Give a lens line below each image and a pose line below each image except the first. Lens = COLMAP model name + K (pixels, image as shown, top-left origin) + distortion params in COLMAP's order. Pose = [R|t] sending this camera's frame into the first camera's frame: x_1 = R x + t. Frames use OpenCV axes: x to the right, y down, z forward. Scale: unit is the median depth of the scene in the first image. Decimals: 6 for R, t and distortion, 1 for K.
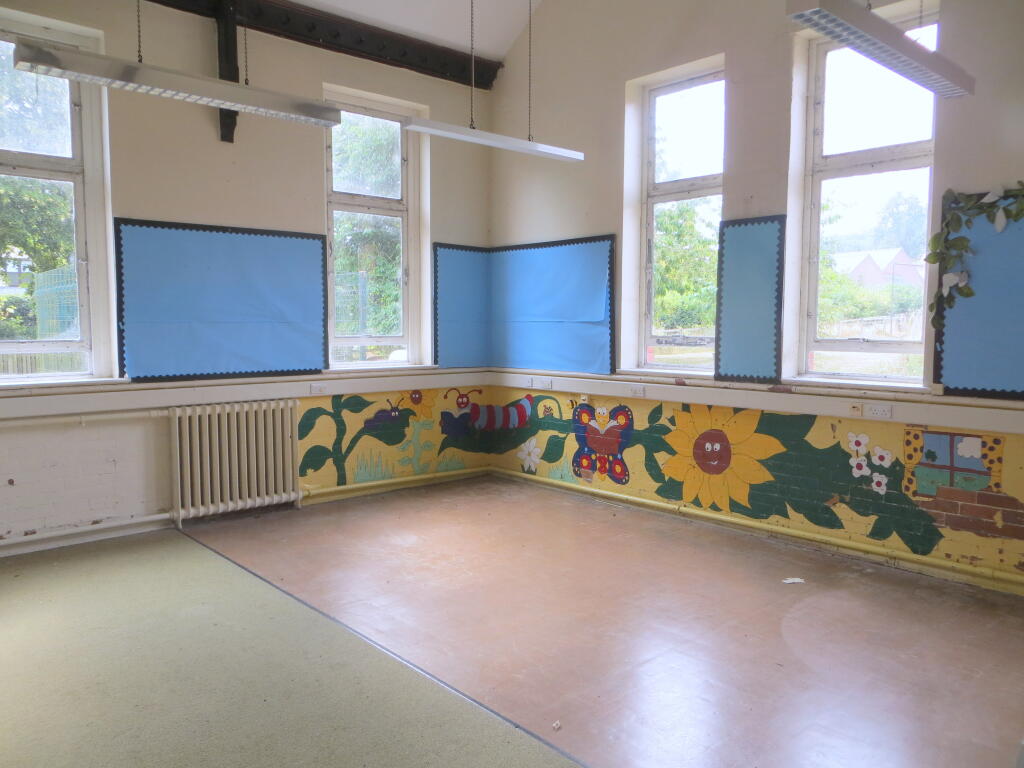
lens RADIAL K [[775.6, 0, 509.7], [0, 775.6, 379.8], [0, 0, 1]] dist [0.001710, 0.005137]
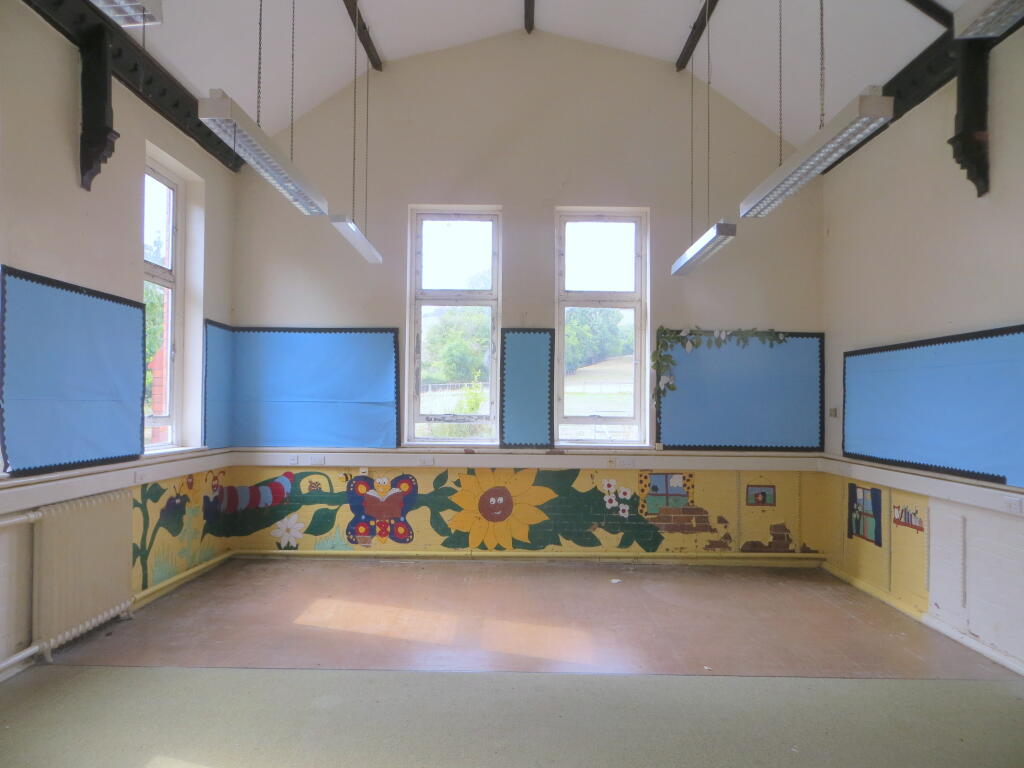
lens RADIAL K [[775.6, 0, 512.4], [0, 775.6, 387.4], [0, 0, 1]] dist [0.001710, 0.005137]
pose [[0.674684, 0.020087, 0.737833, -0.670992], [0.045592, 0.996587, -0.068822, -0.010455], [-0.736697, 0.080072, 0.671465, 0.100531]]
